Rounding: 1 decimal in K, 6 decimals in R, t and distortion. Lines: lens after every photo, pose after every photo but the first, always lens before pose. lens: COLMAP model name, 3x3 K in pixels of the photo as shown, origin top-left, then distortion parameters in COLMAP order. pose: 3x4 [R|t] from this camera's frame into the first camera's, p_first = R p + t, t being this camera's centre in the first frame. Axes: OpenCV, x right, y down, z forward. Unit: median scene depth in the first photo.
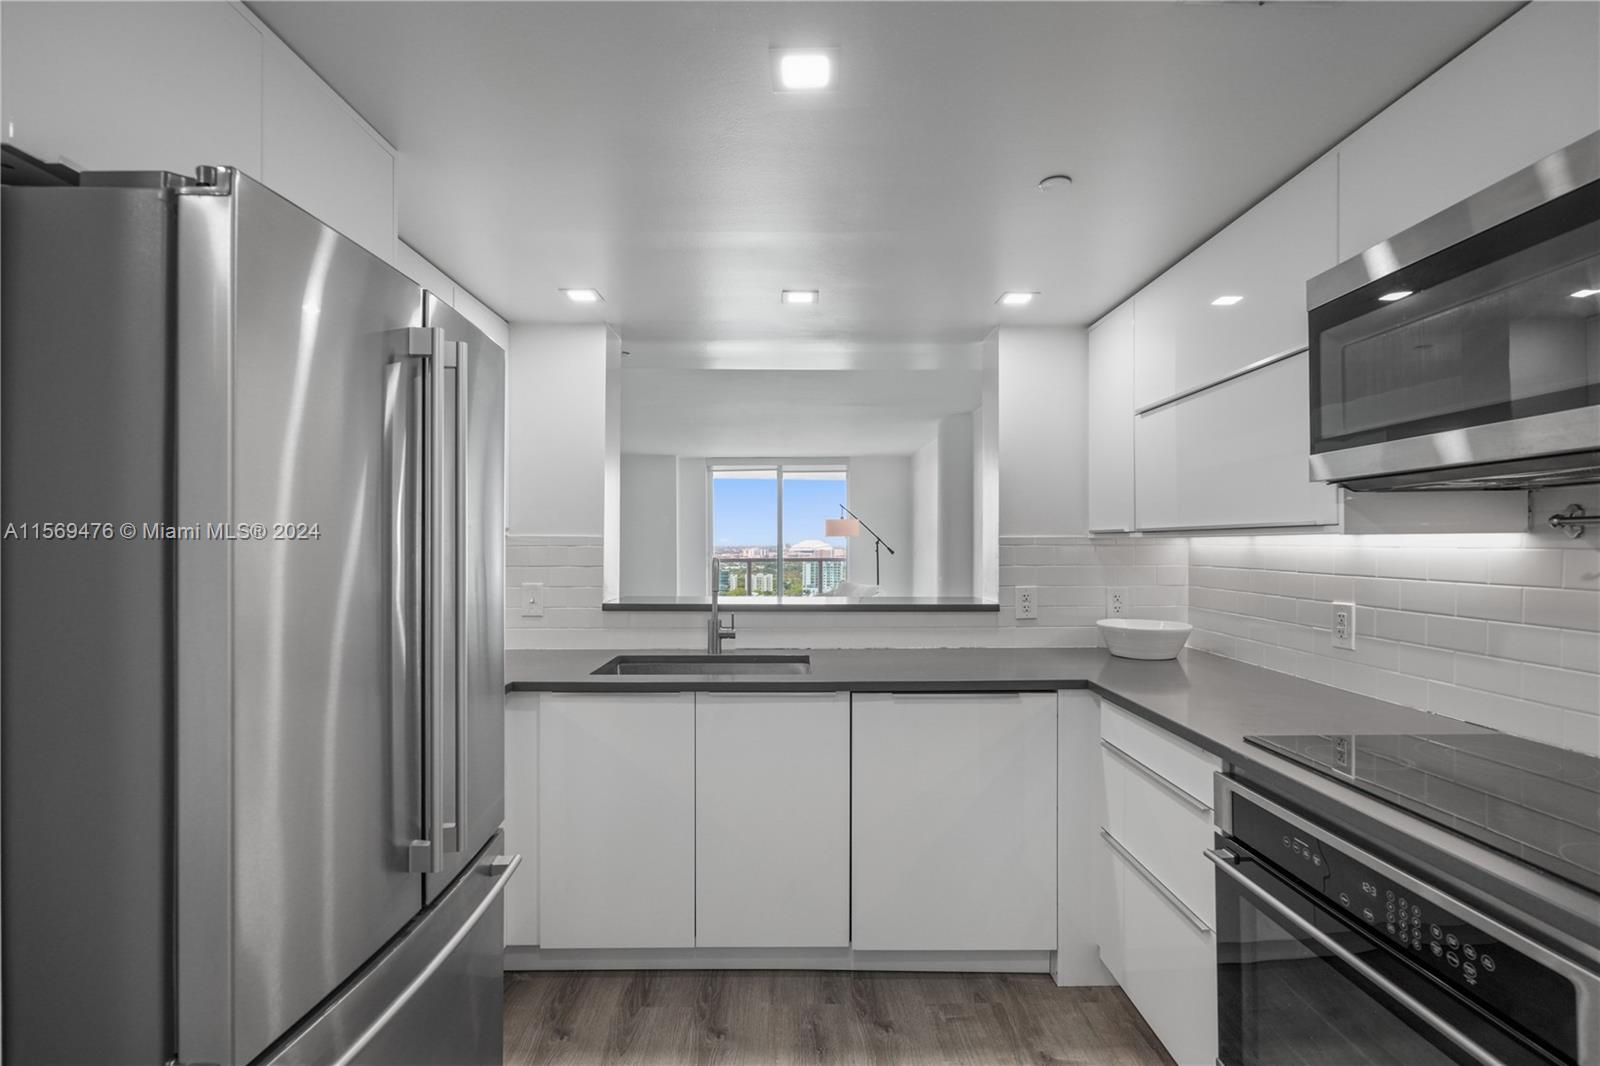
lens RADIAL K [[745.3, 0, 801.4], [0, 745.3, 549.4], [0, 0, 1]] dist [-0.001868, 0.000801]
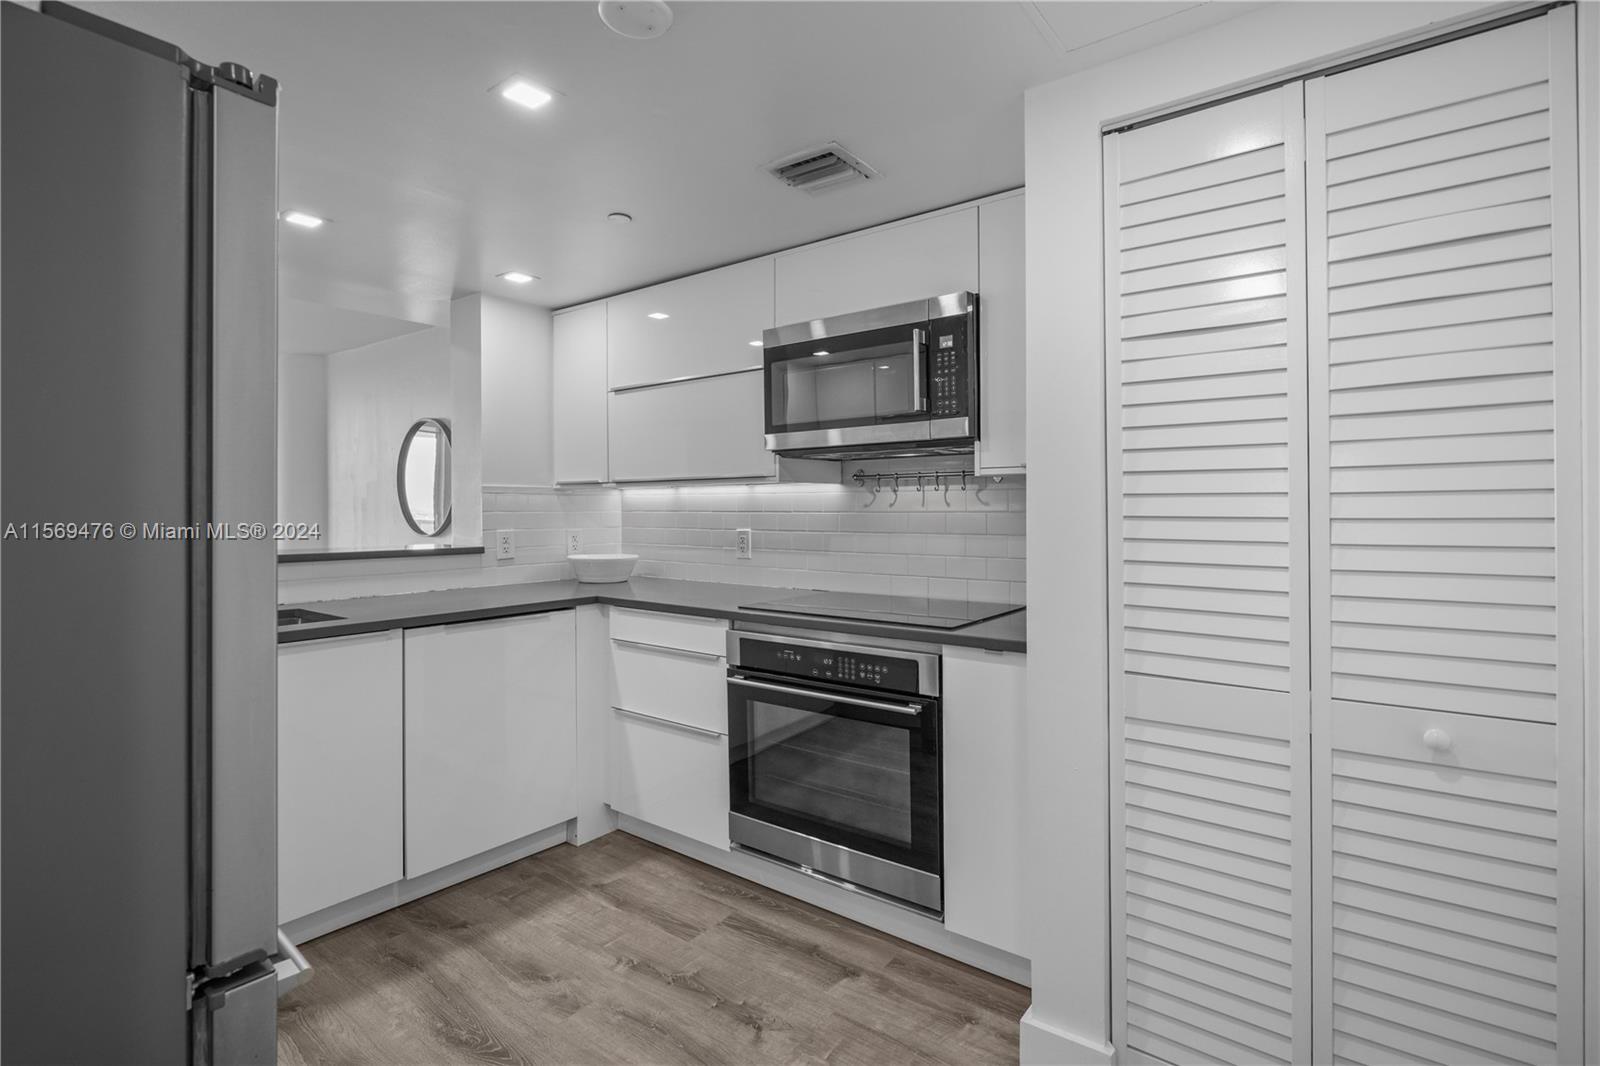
lens RADIAL K [[763.7, 0, 824.0], [0, 763.7, 509.6], [0, 0, 1]] dist [0.002057, 0.000051]
pose [[0.597188, 0.000046, 0.802101, -0.460824], [0.007869, 0.999952, -0.005916, 0.040533], [-0.802063, 0.009845, 0.597159, -0.099692]]
